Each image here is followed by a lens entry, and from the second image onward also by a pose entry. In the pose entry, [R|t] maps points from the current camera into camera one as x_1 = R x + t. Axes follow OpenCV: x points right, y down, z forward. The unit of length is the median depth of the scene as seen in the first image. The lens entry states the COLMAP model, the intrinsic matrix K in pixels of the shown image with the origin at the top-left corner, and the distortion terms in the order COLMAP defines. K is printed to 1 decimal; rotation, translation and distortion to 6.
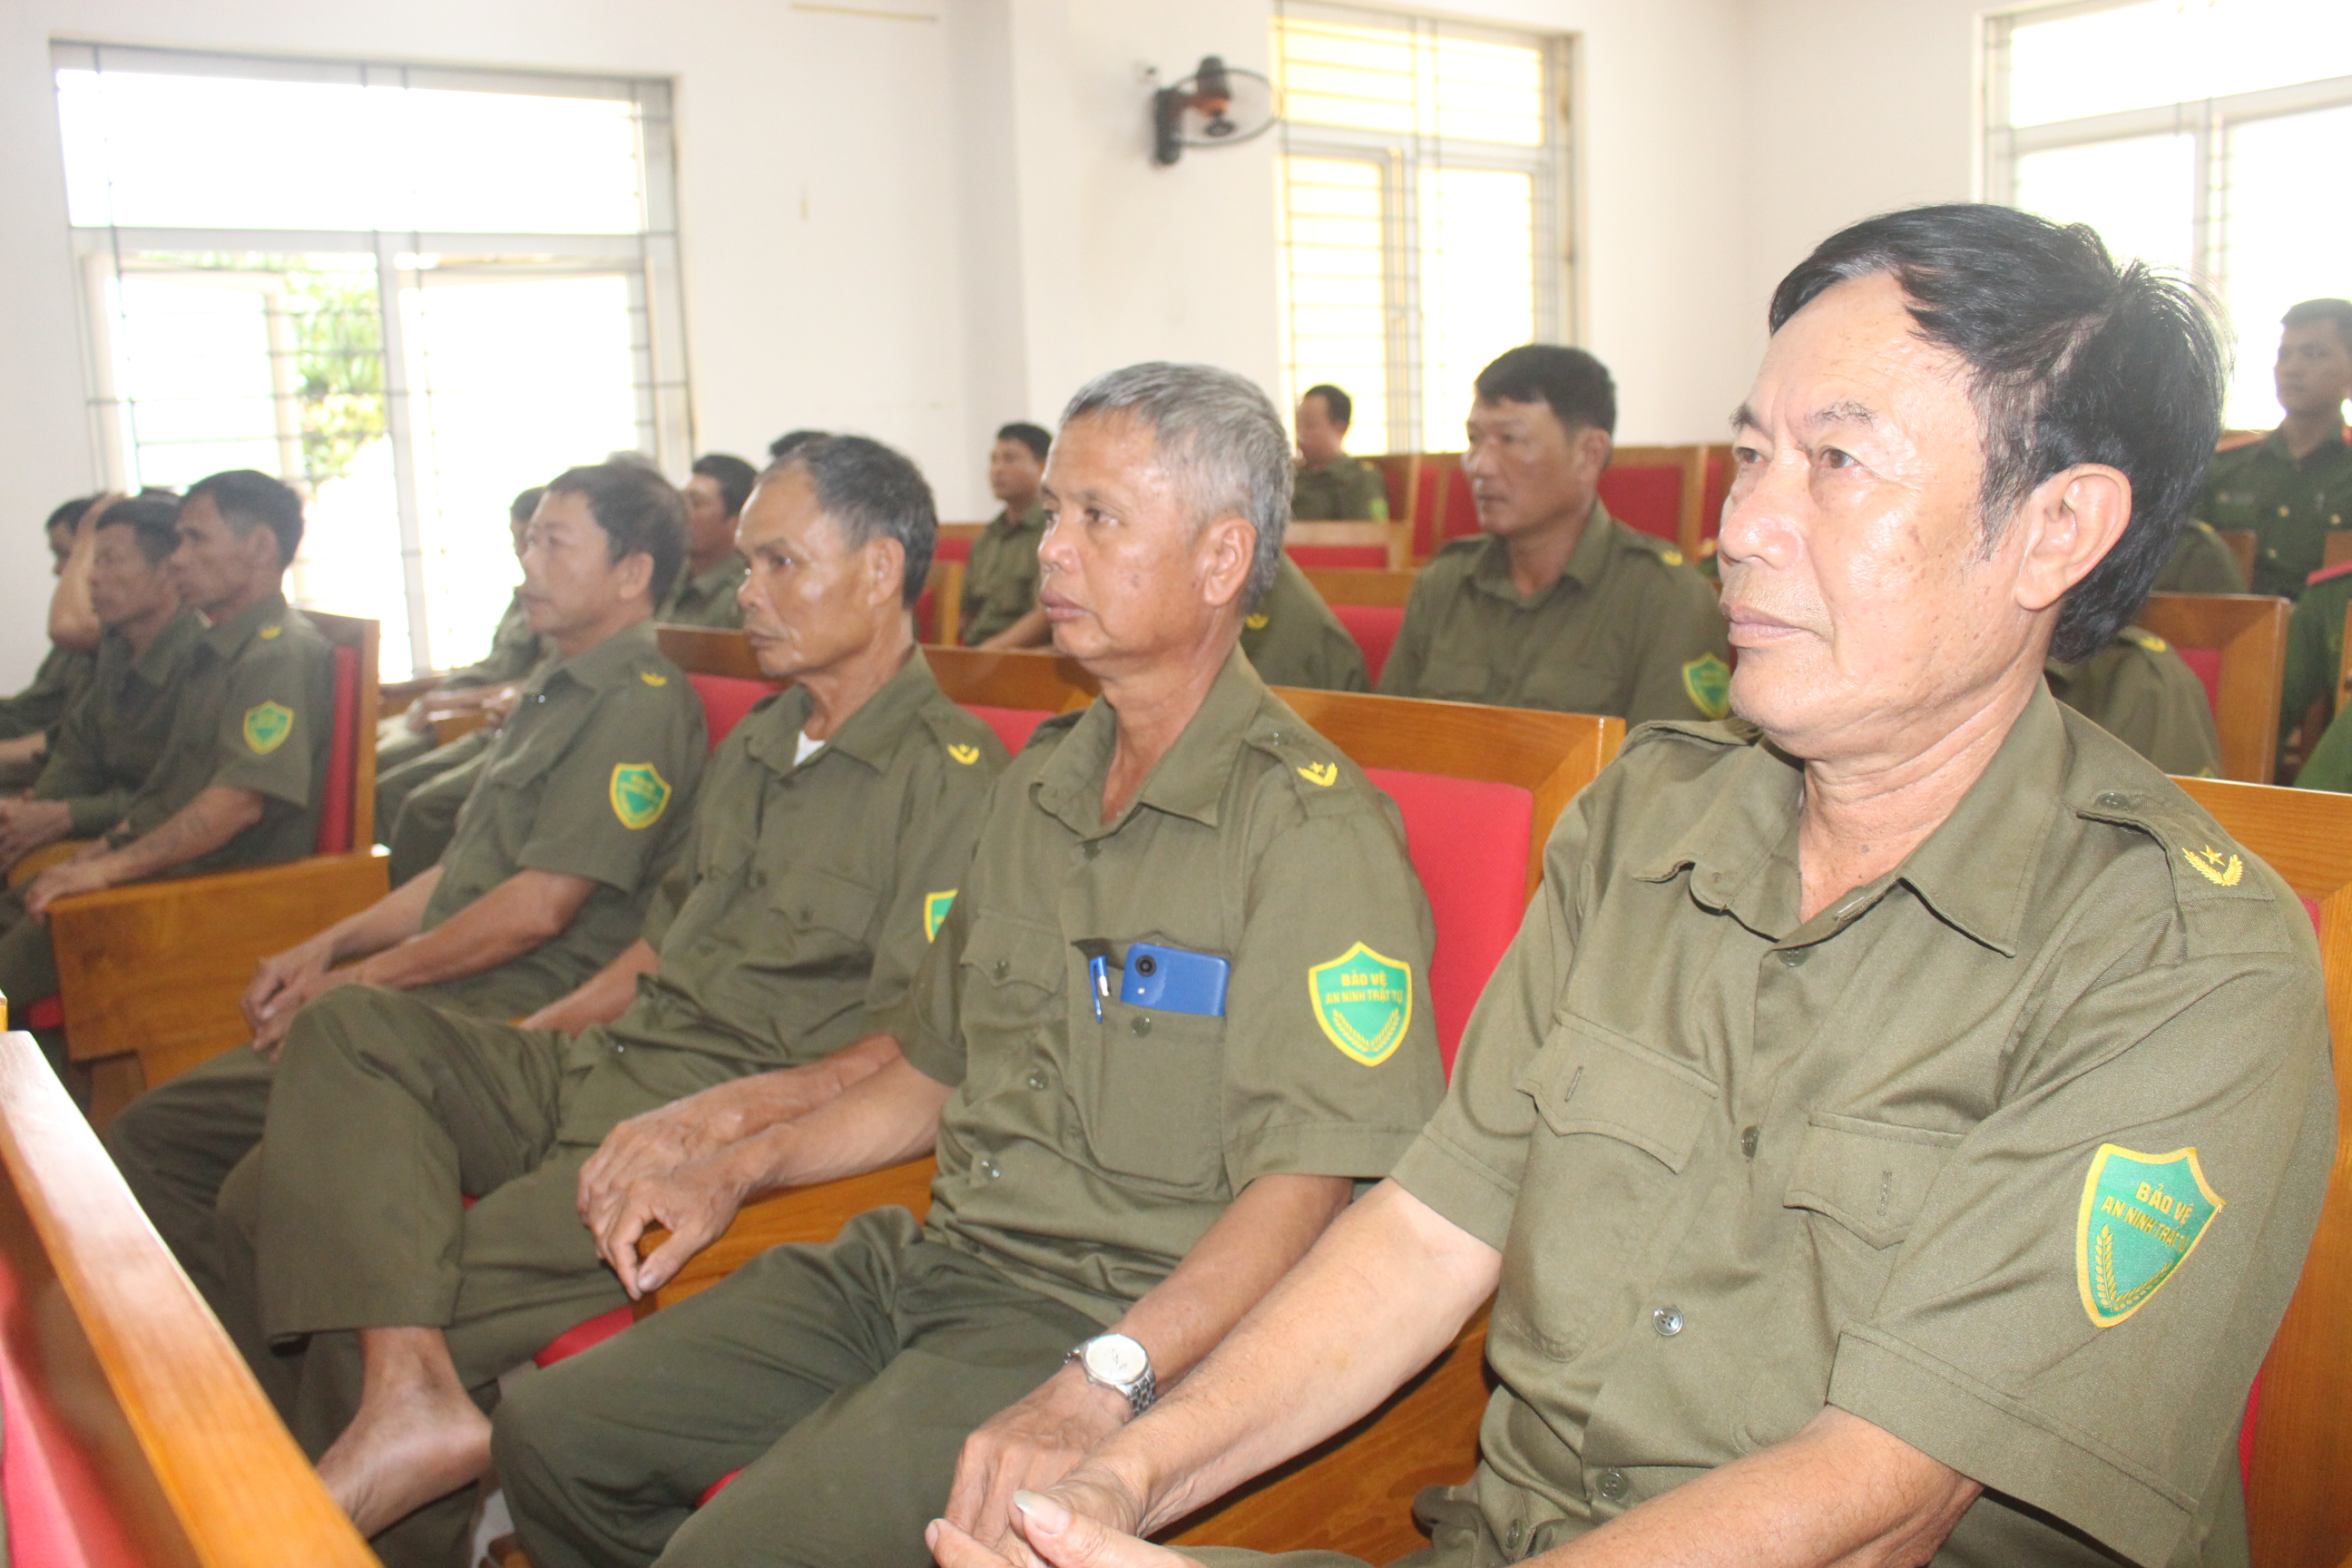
lens RADIAL K [[2087.2, 0, 1143.6], [0, 2087.2, 796.6], [0, 0, 1]] dist [-0.151048, 0.139682]
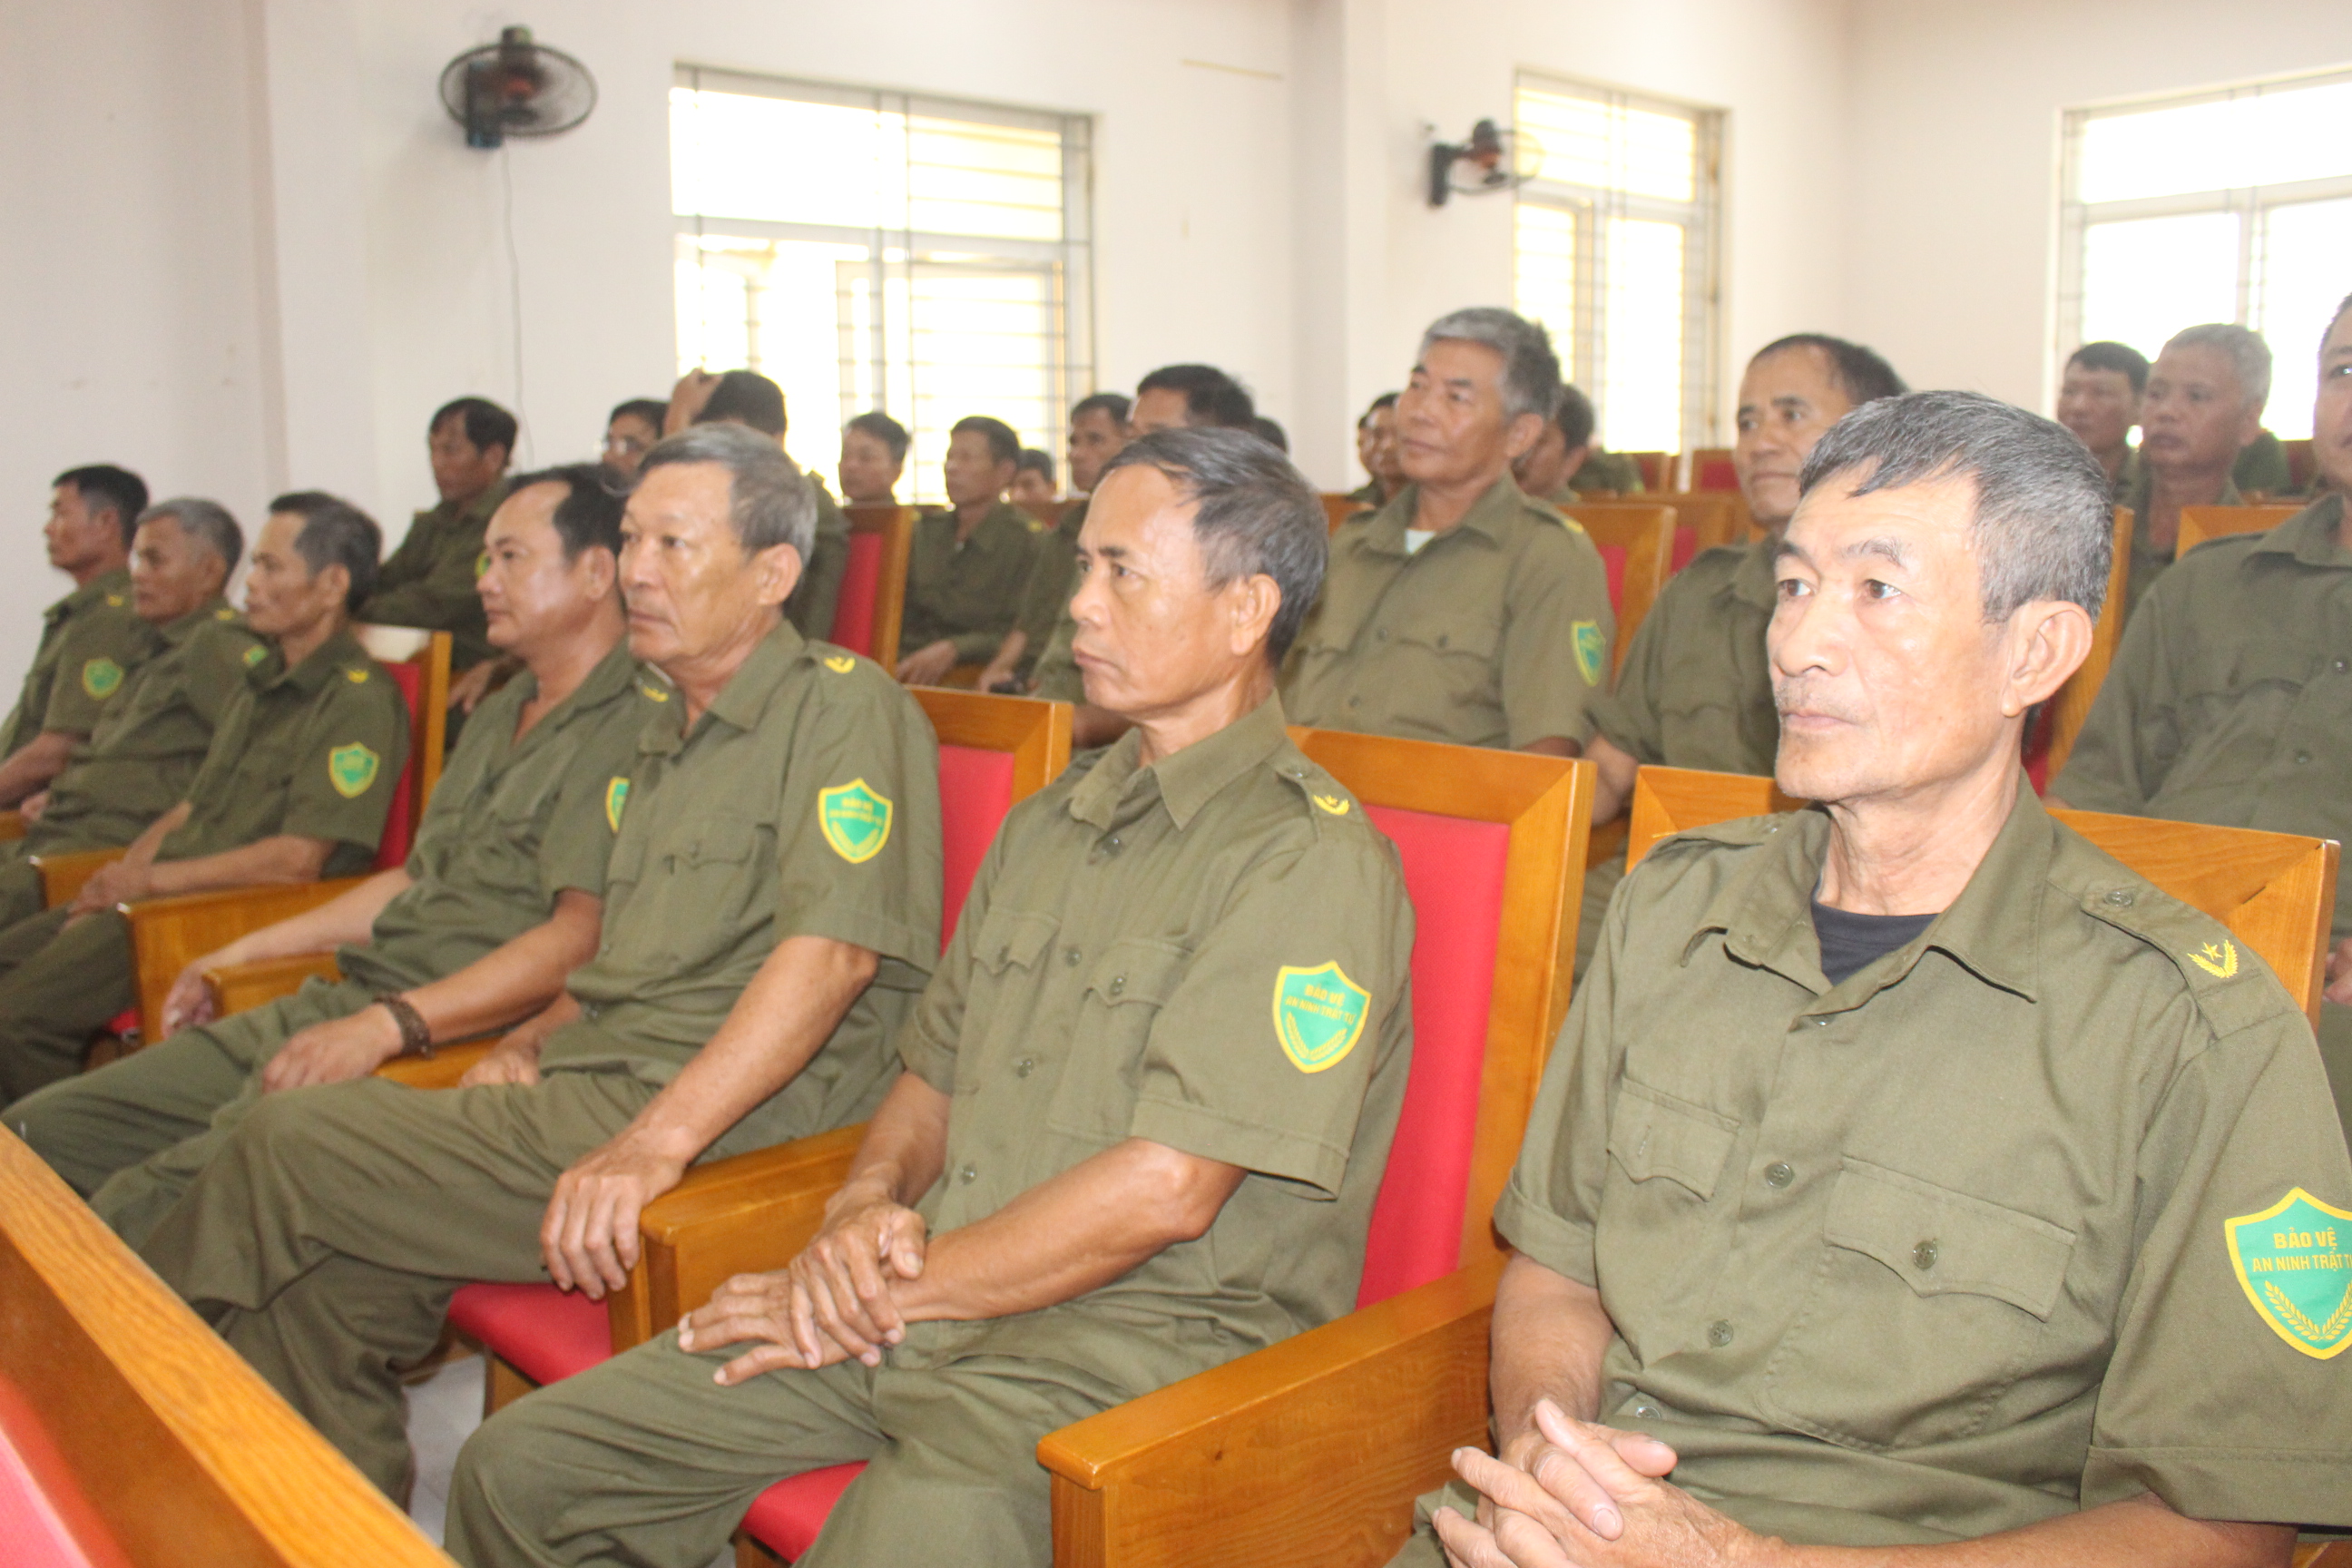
lens RADIAL K [[2087.2, 0, 1155.5], [0, 2087.2, 796.1], [0, 0, 1]] dist [-0.151048, 0.139682]
pose [[0.997534, 0.018553, 0.067692, -0.214704], [-0.017381, 0.999689, -0.017855, 0.058610], [-0.068002, 0.016635, 0.997546, -0.172143]]
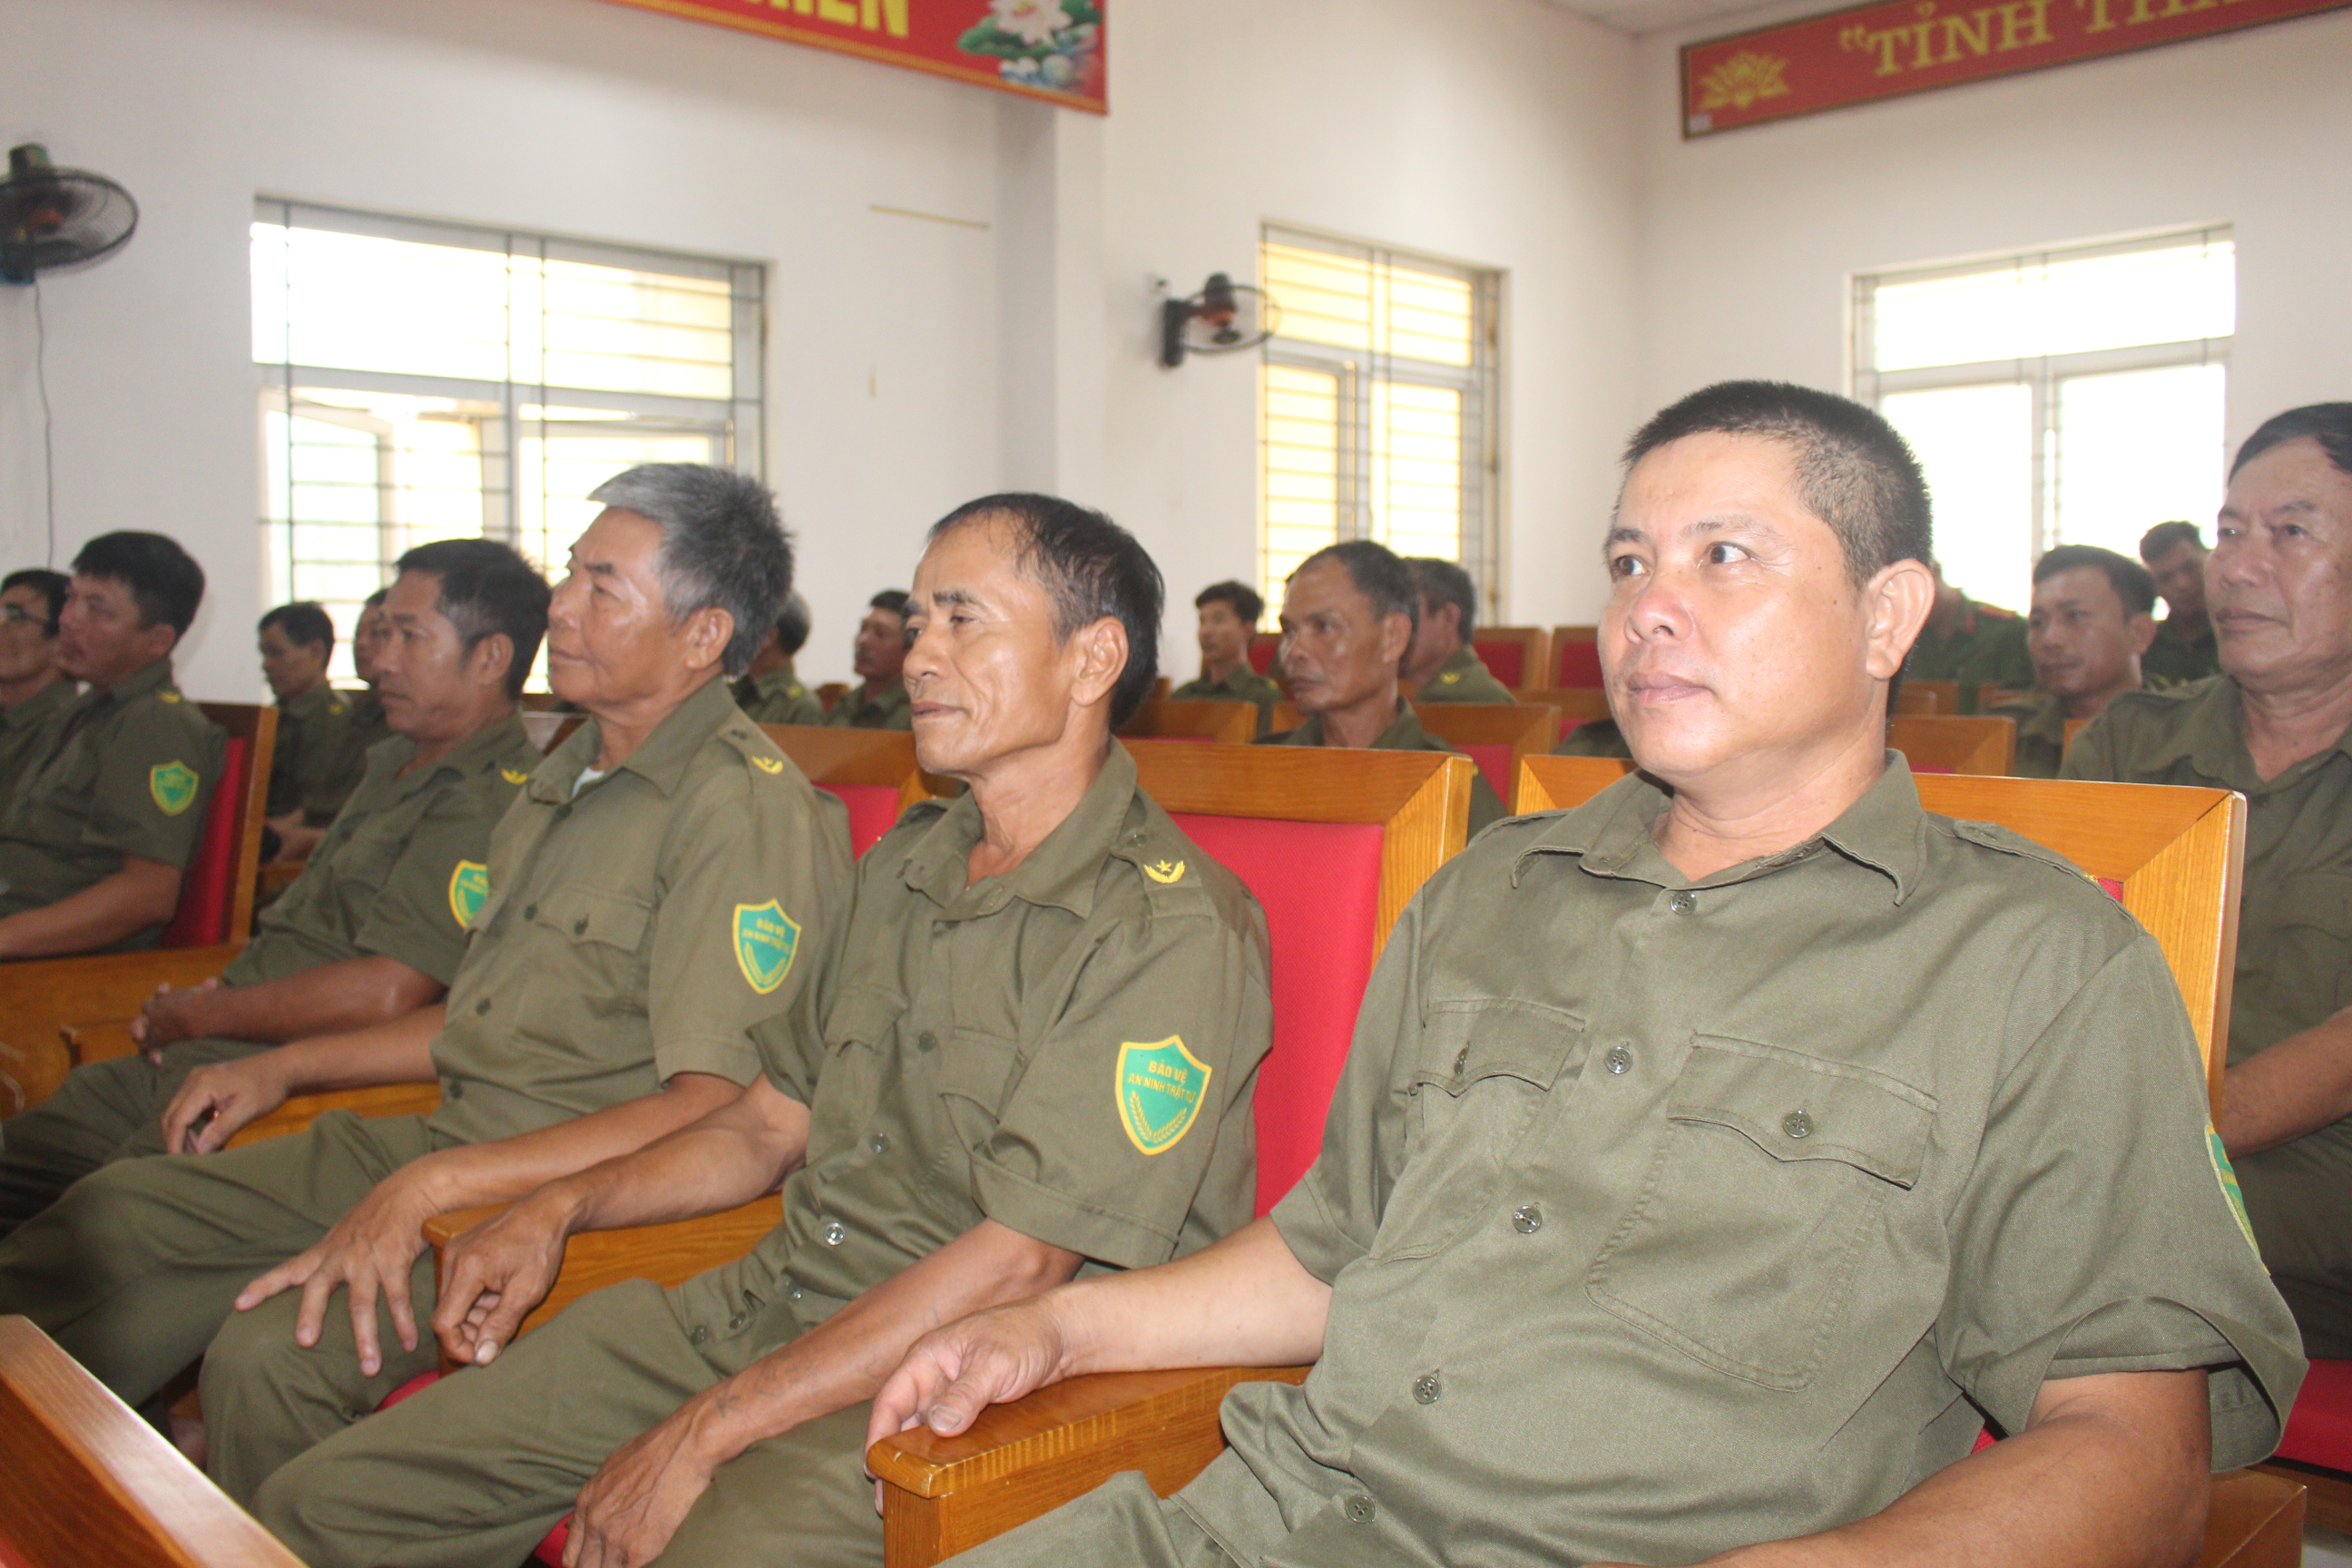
lens RADIAL K [[2087.2, 0, 1159.5], [0, 2087.2, 788.5], [0, 0, 1]] dist [-0.151048, 0.139682]
pose [[0.992965, 0.030479, 0.114420, -0.109988], [-0.018771, 0.994603, -0.102045, 0.034262], [-0.116913, 0.099180, 0.988178, -0.084803]]
